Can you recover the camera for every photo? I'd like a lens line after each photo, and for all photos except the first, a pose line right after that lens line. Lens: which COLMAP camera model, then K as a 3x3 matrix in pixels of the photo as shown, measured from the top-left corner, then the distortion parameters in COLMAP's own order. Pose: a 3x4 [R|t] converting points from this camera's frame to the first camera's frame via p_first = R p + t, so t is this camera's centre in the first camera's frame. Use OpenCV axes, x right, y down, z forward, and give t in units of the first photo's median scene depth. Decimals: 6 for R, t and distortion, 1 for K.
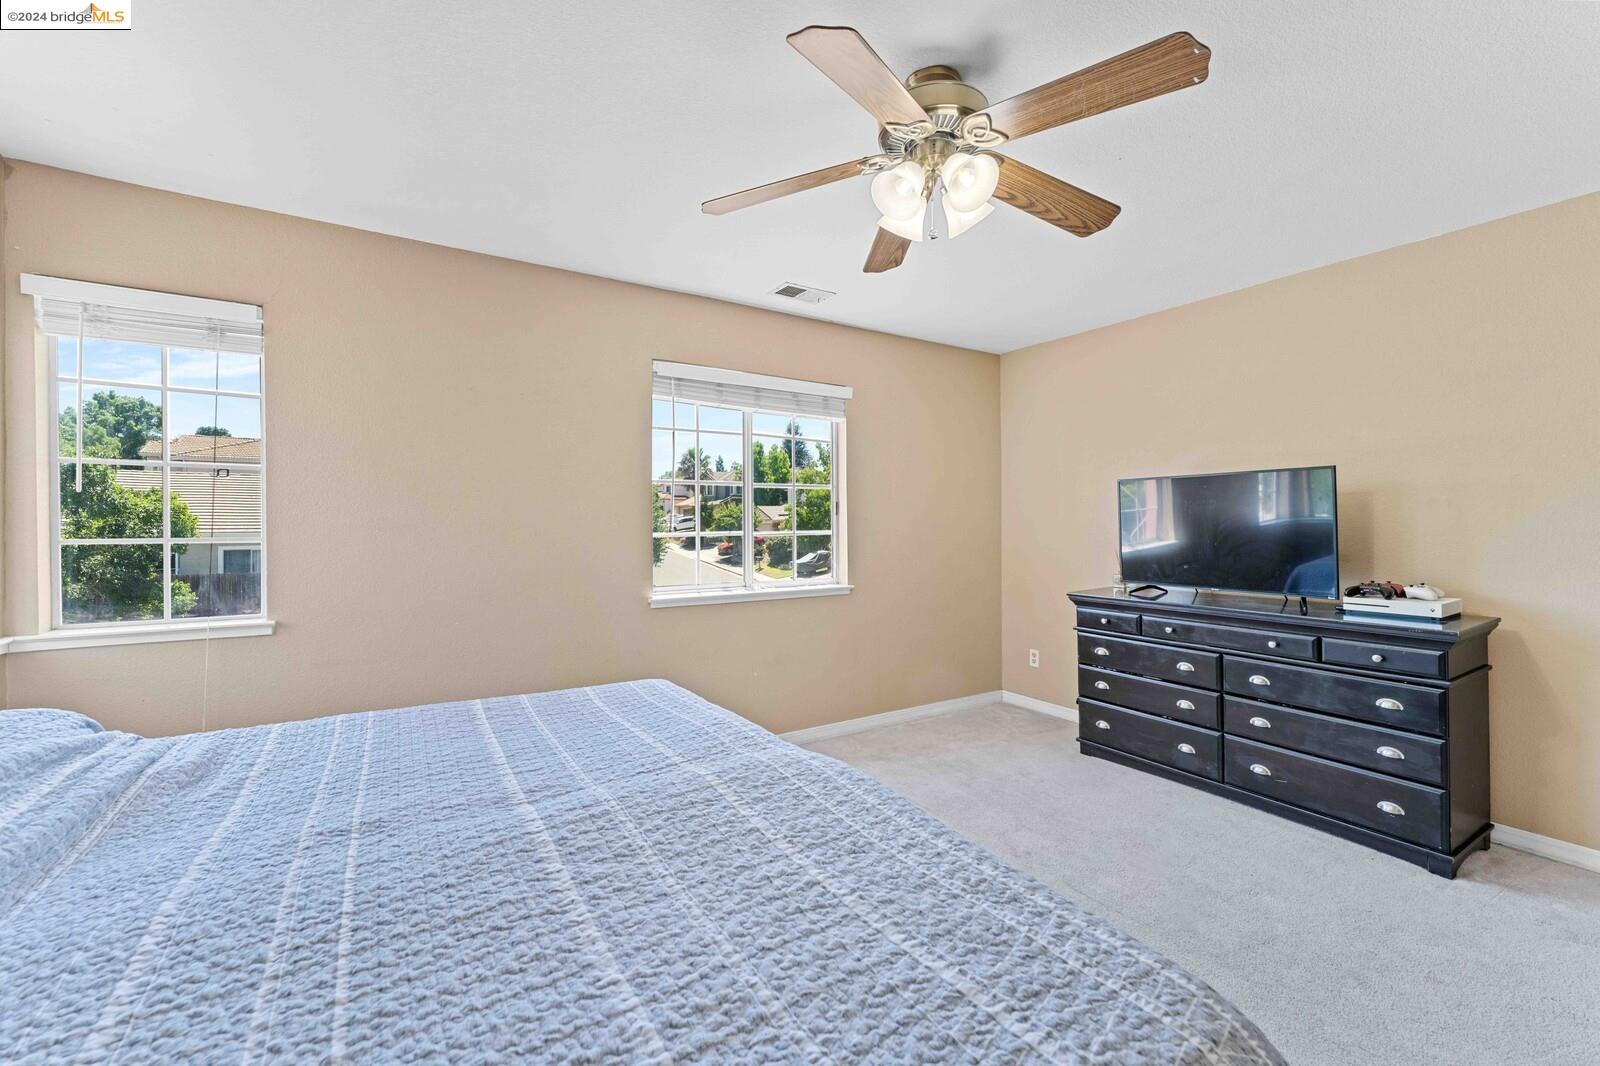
lens RADIAL K [[650.2, 0, 798.7], [0, 650.2, 527.6], [0, 0, 1]] dist [0.000918, -0.000172]
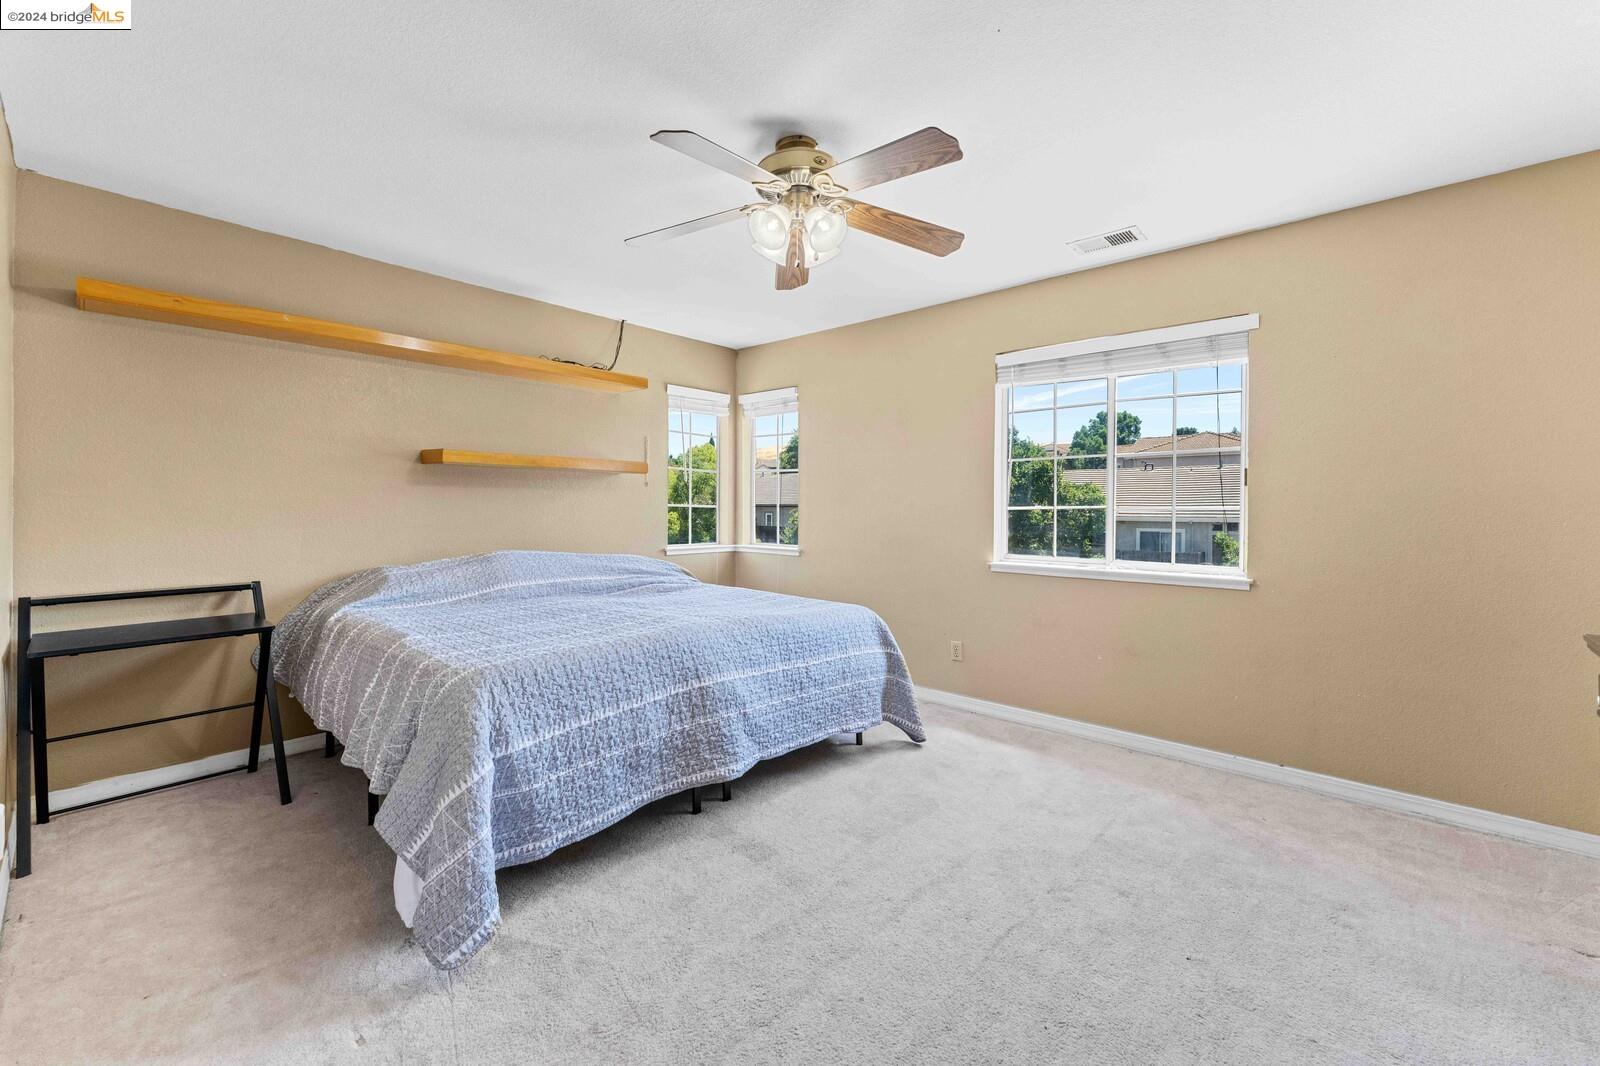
lens RADIAL K [[650.2, 0, 797.5], [0, 650.2, 521.4], [0, 0, 1]] dist [0.000918, -0.000172]
pose [[0.275205, 0.023062, -0.961109, 0.693136], [-0.014752, 0.999696, 0.019764, 0.015761], [0.961272, 0.008739, 0.275462, 0.310482]]
